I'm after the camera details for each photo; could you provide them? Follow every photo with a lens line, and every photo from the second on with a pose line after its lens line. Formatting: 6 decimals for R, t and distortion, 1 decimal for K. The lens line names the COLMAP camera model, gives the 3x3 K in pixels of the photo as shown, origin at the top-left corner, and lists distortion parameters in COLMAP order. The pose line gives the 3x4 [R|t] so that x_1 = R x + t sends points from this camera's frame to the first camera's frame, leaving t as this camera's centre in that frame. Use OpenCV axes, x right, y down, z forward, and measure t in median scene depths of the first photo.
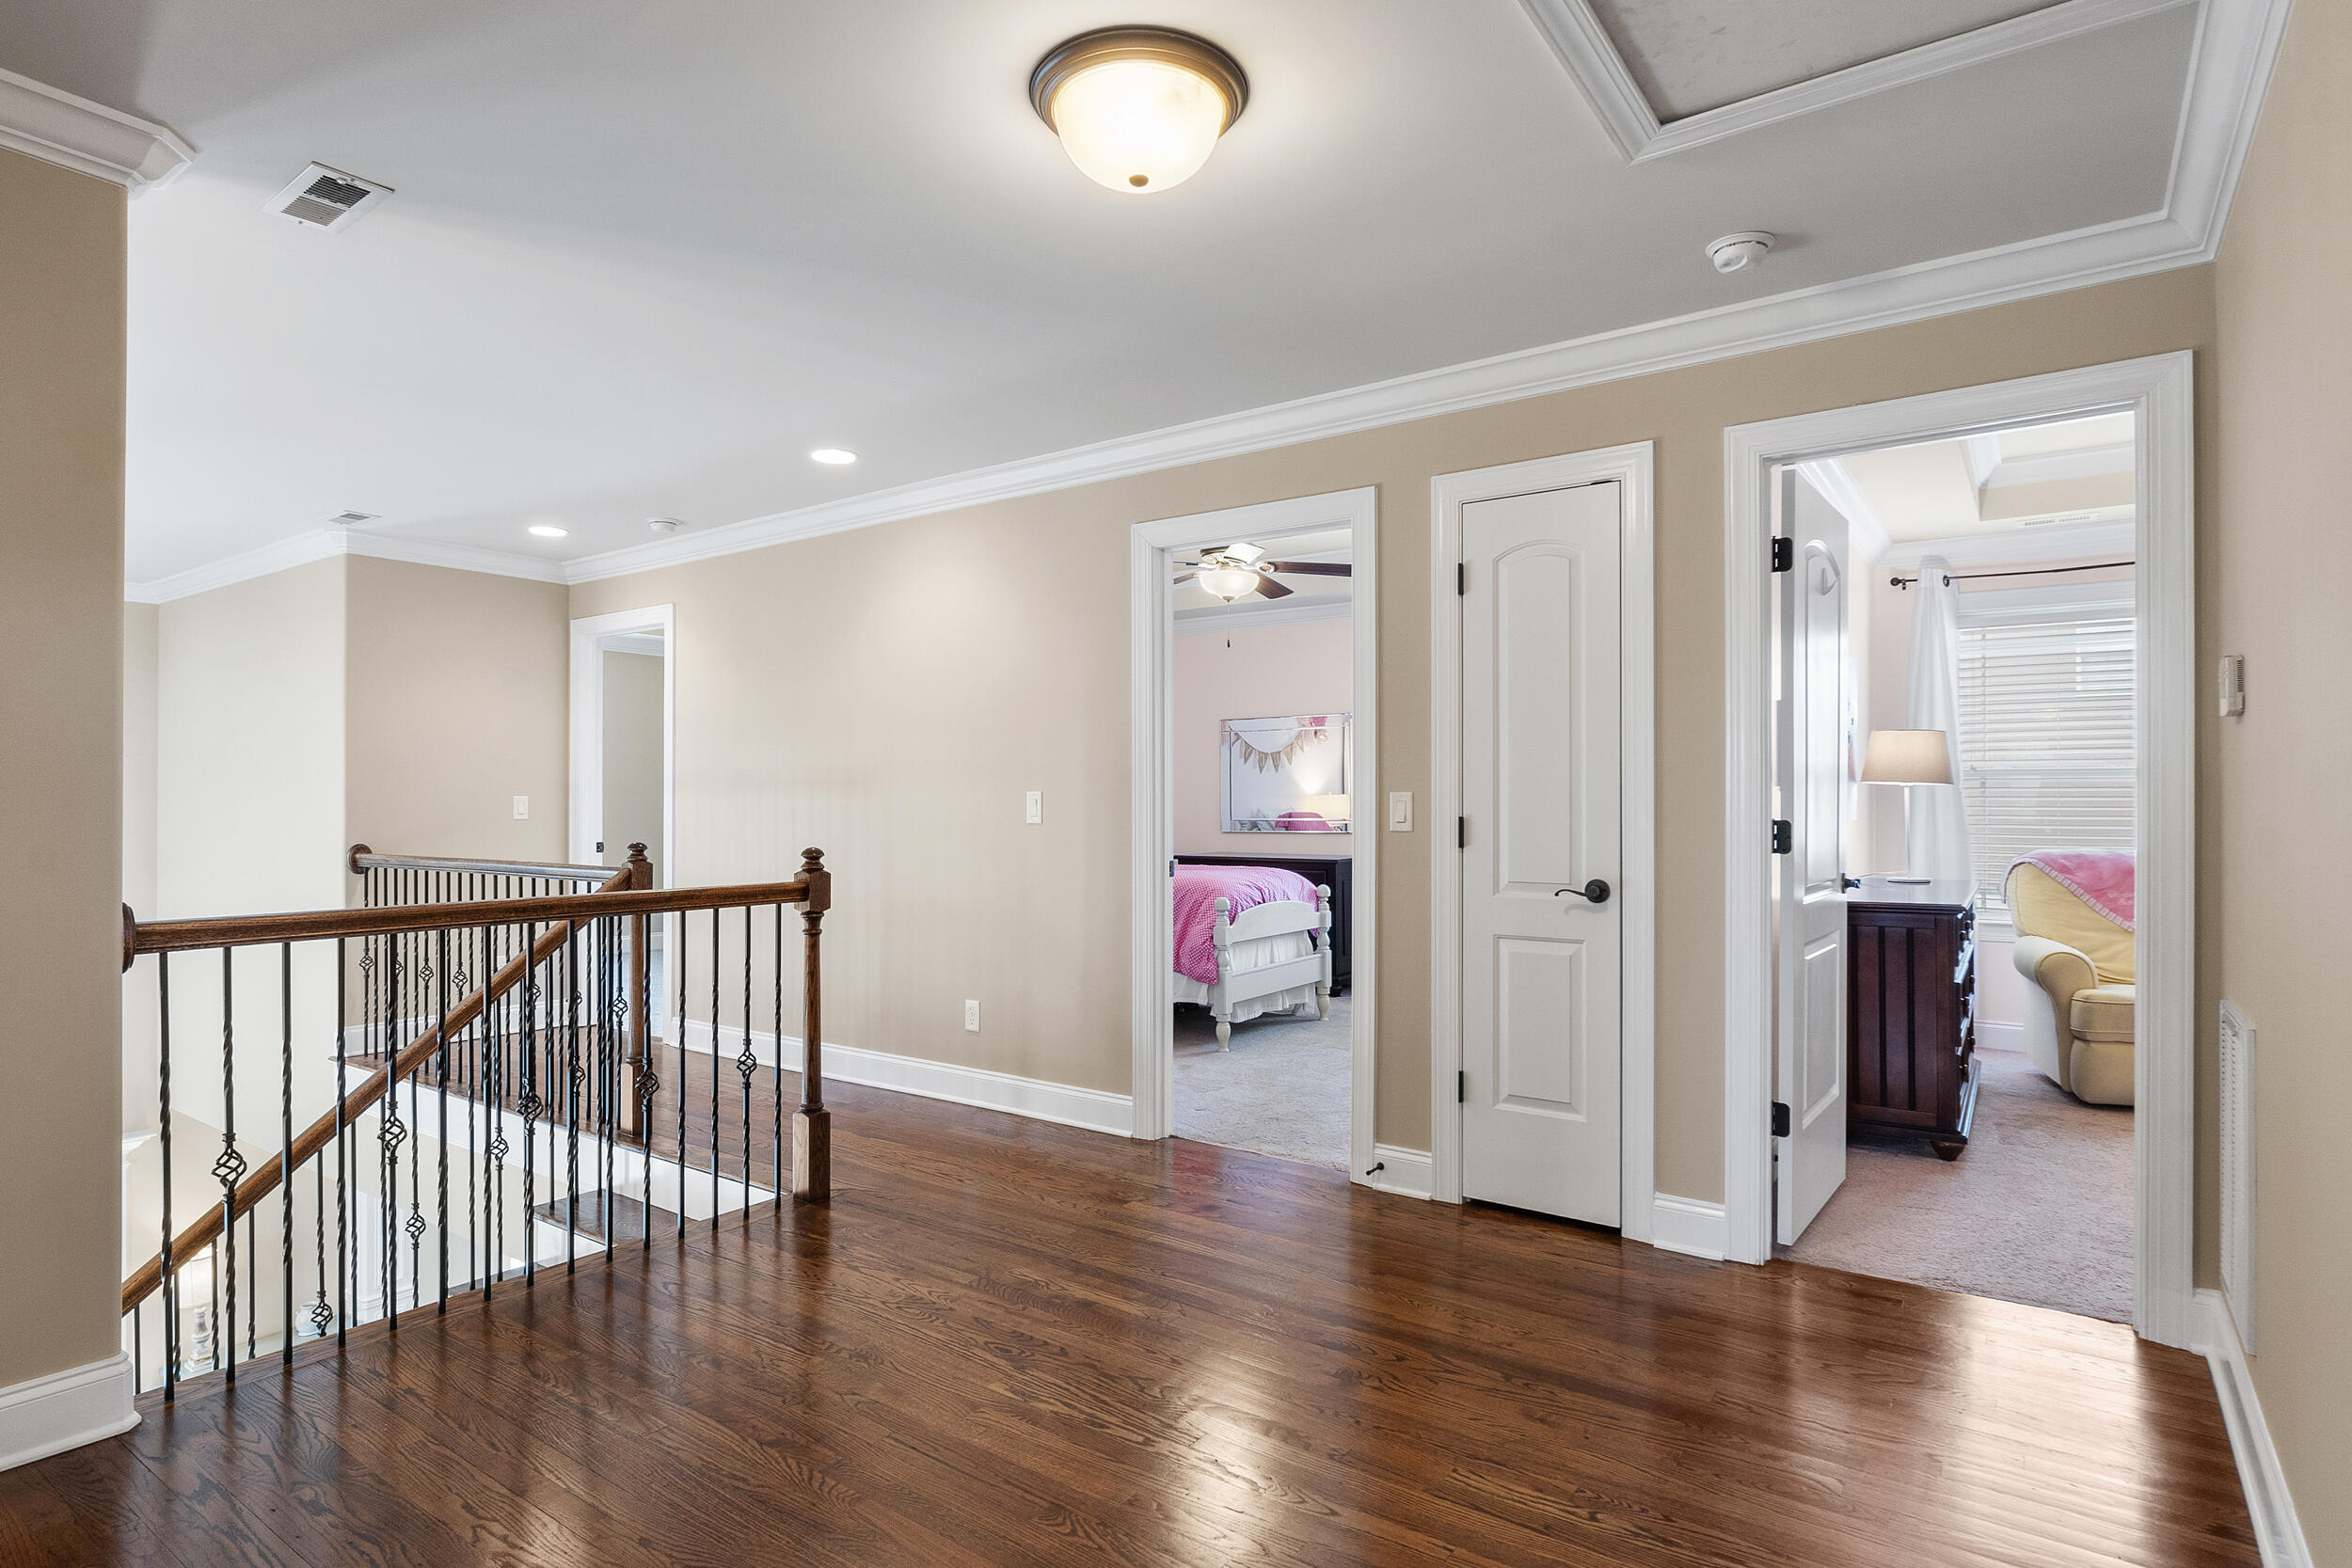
lens RADIAL K [[1229.8, 0, 1166.5], [0, 1229.8, 800.1], [0, 0, 1]] dist [0.000003, -0.000277]
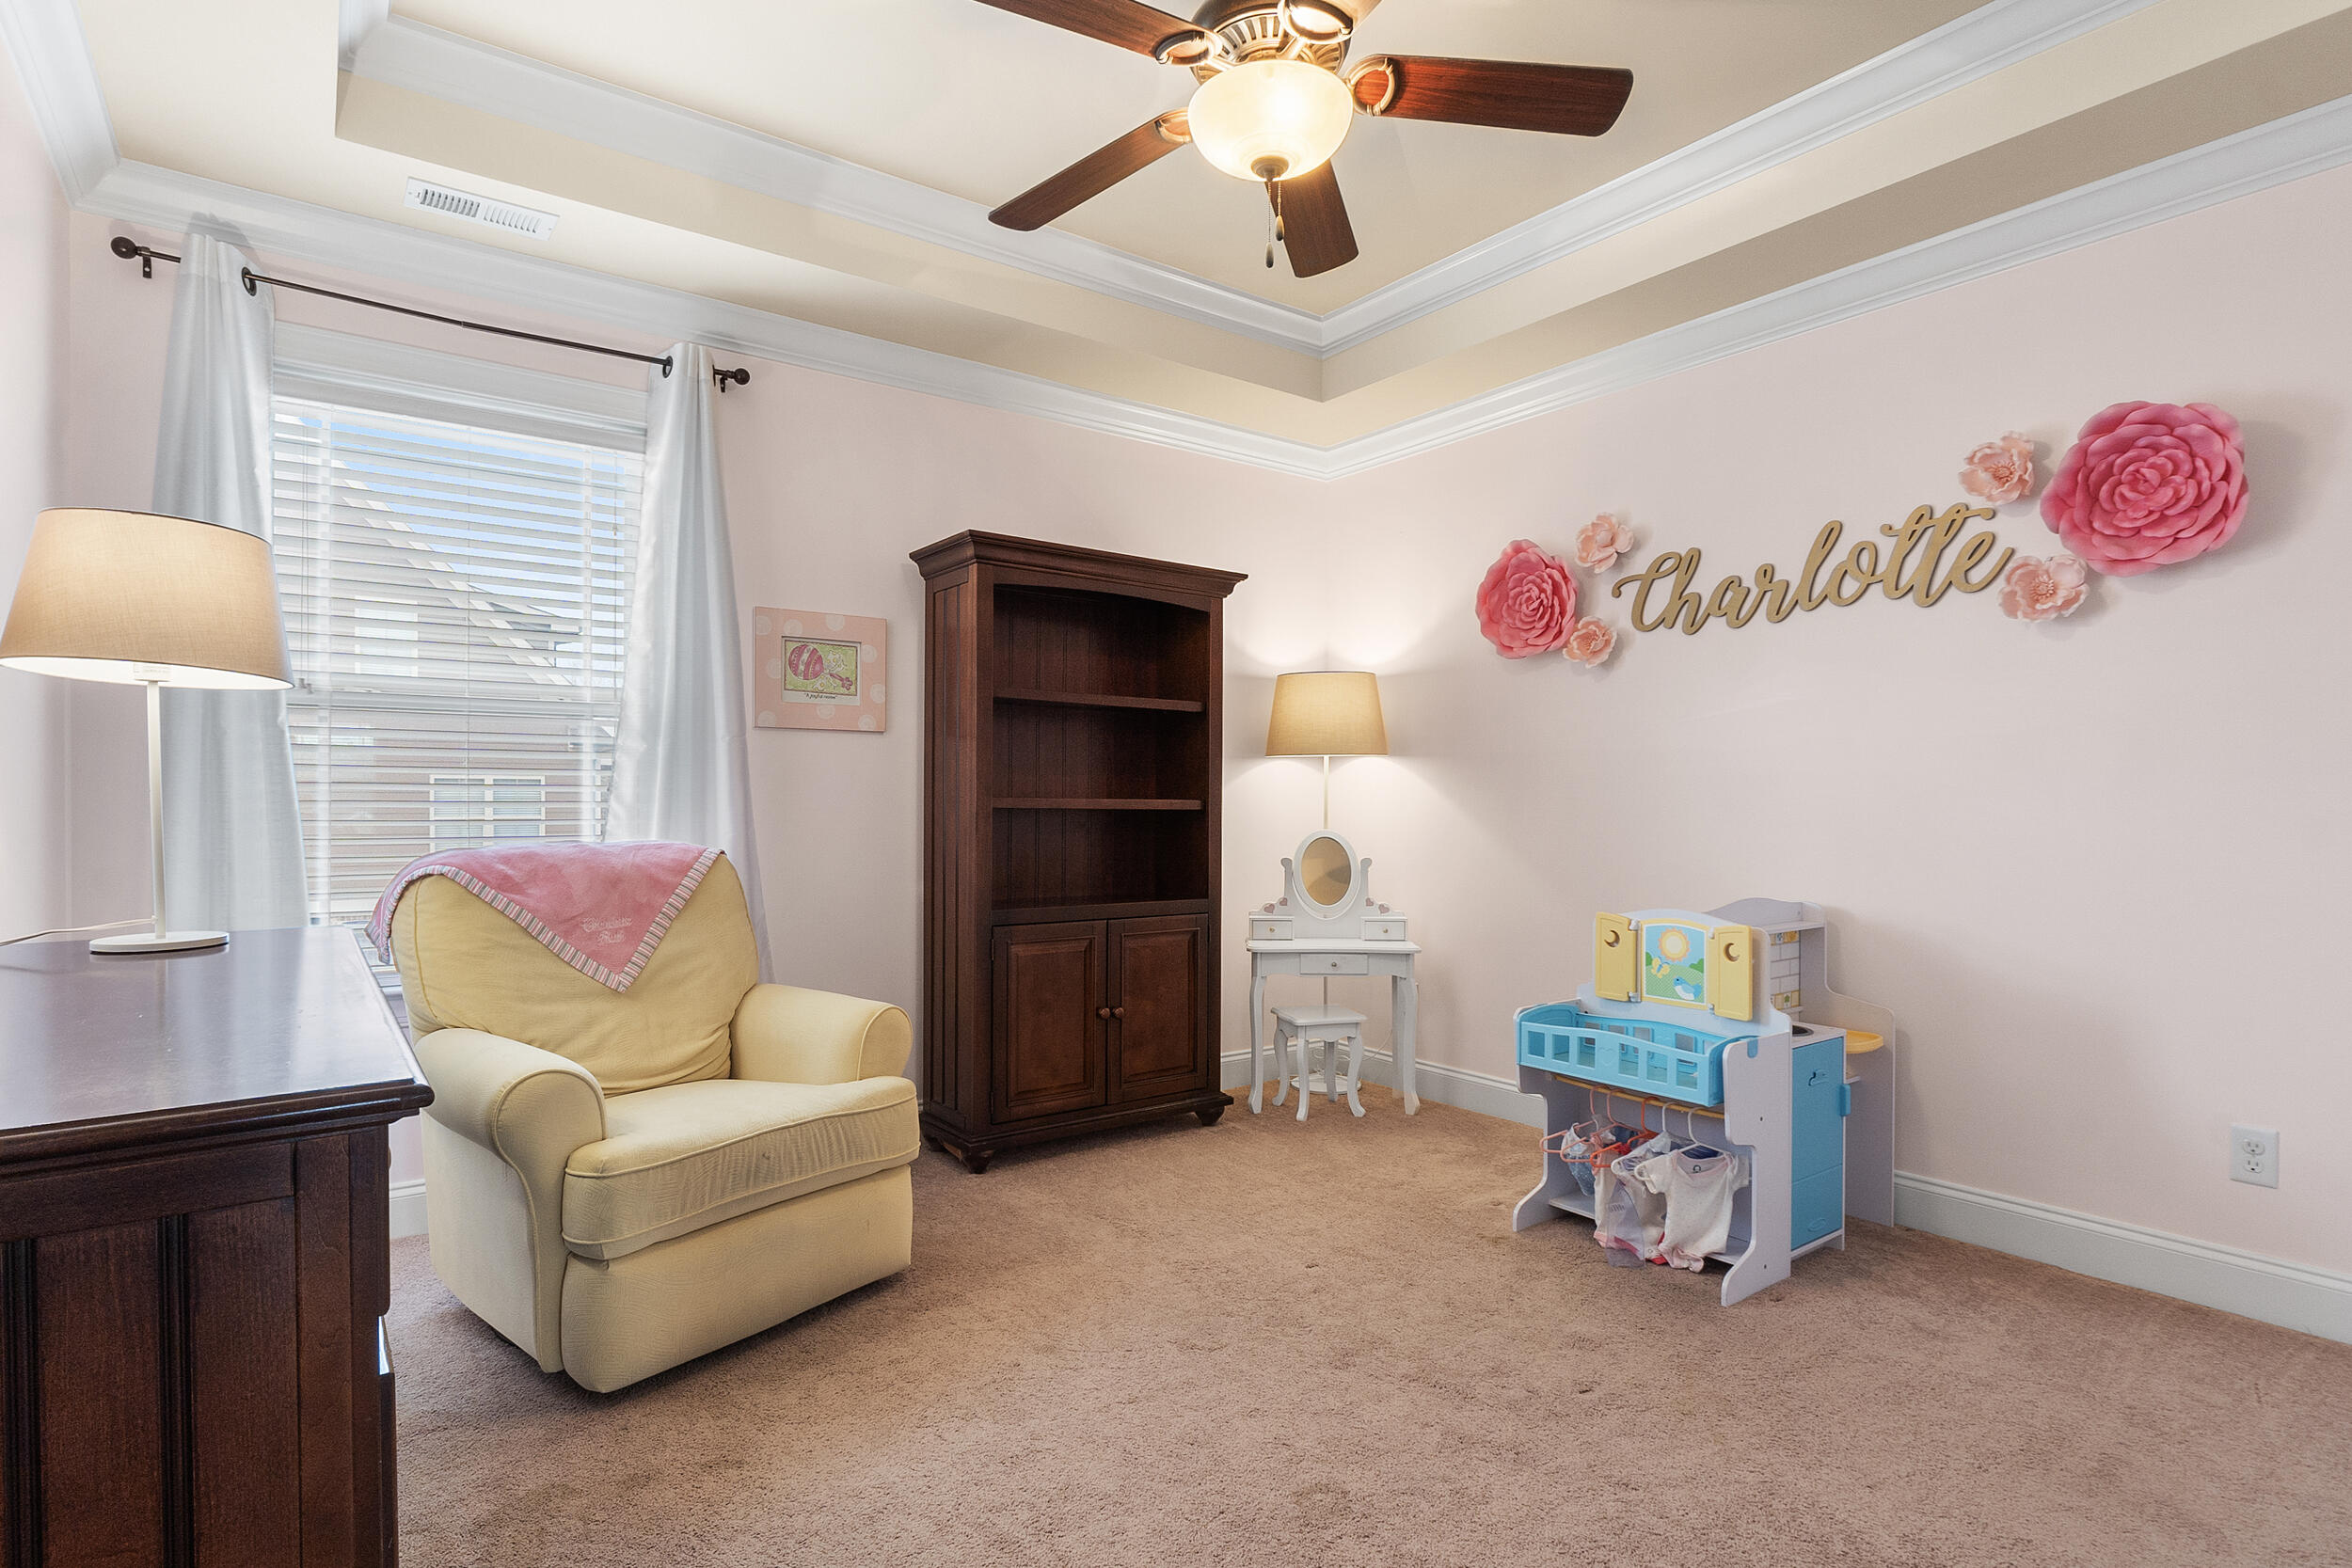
lens RADIAL K [[1176.1, 0, 1172.2], [0, 1176.1, 799.4], [0, 0, 1]] dist [0.000174, 0.000130]
pose [[0.306027, 0.002319, 0.952020, 0.385491], [-0.002949, 0.999995, -0.001488, 0.023504], [-0.952018, -0.002353, 0.306032, 0.644987]]
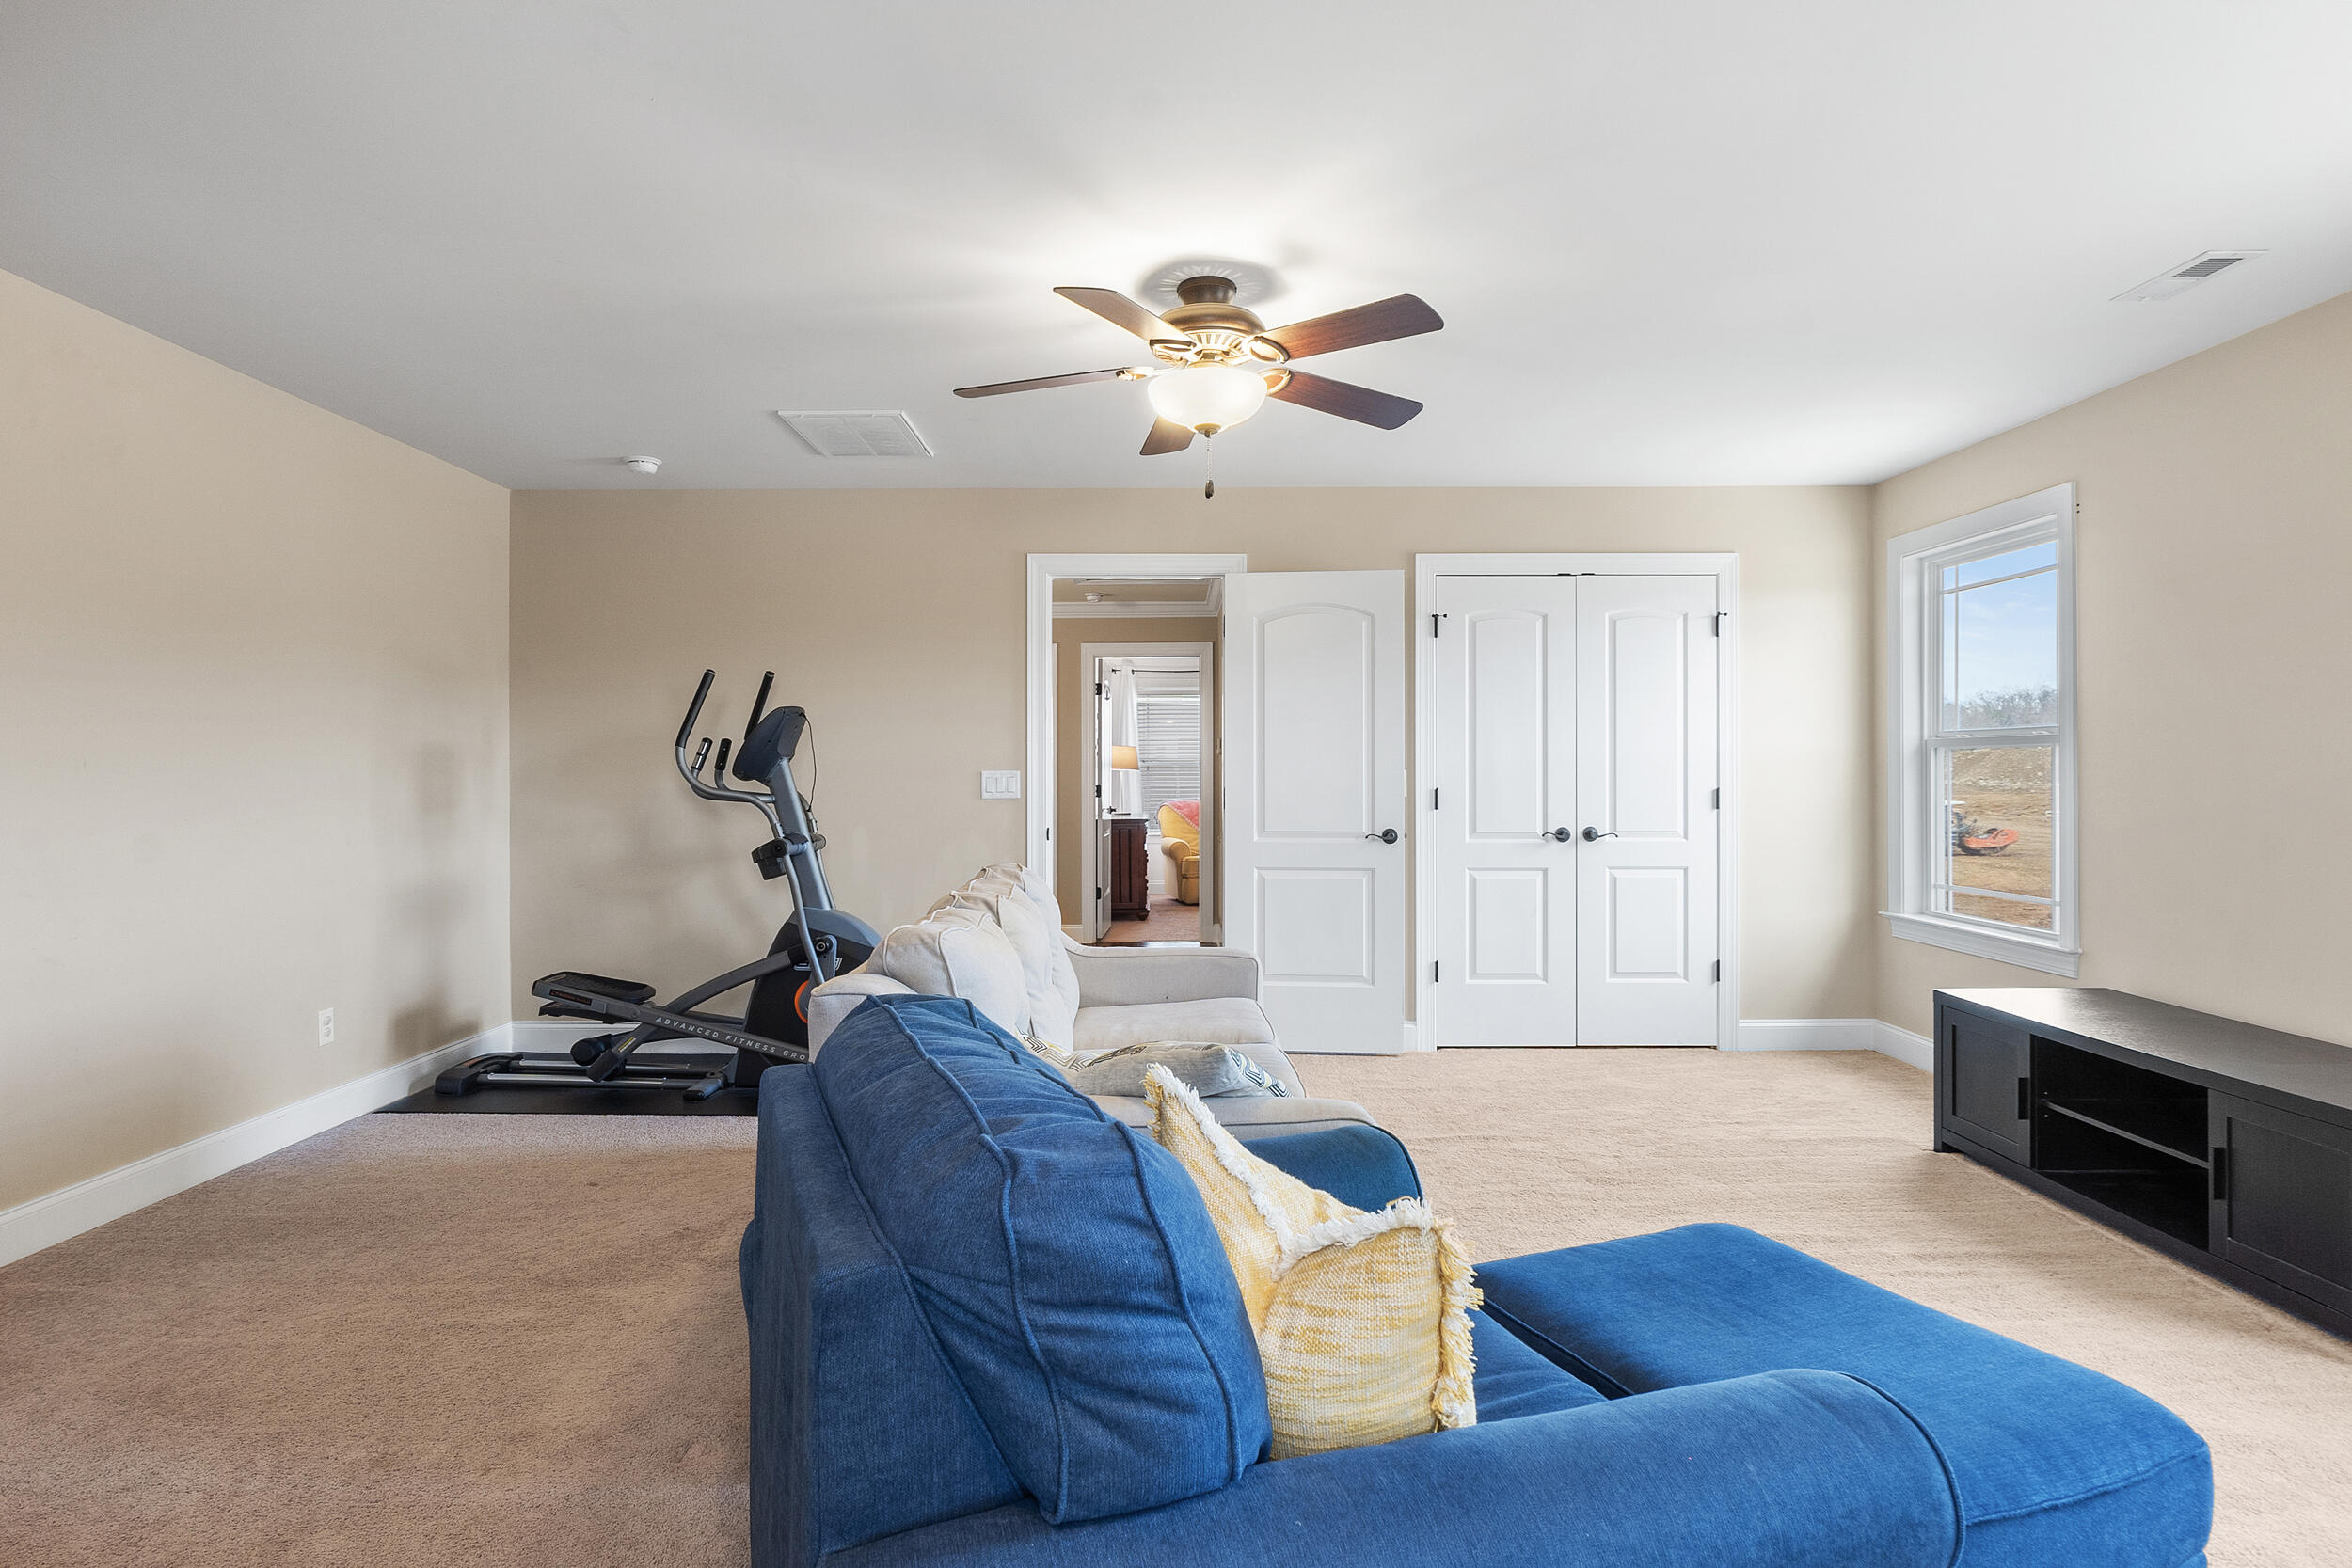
lens RADIAL K [[1229.8, 0, 1176.2], [0, 1229.8, 774.8], [0, 0, 1]] dist [0.000003, -0.000277]
pose [[0.805436, -0.006308, 0.592650, -0.637787], [0.003413, 0.999976, 0.006005, -0.014055], [-0.592674, -0.002814, 0.805438, -0.850091]]
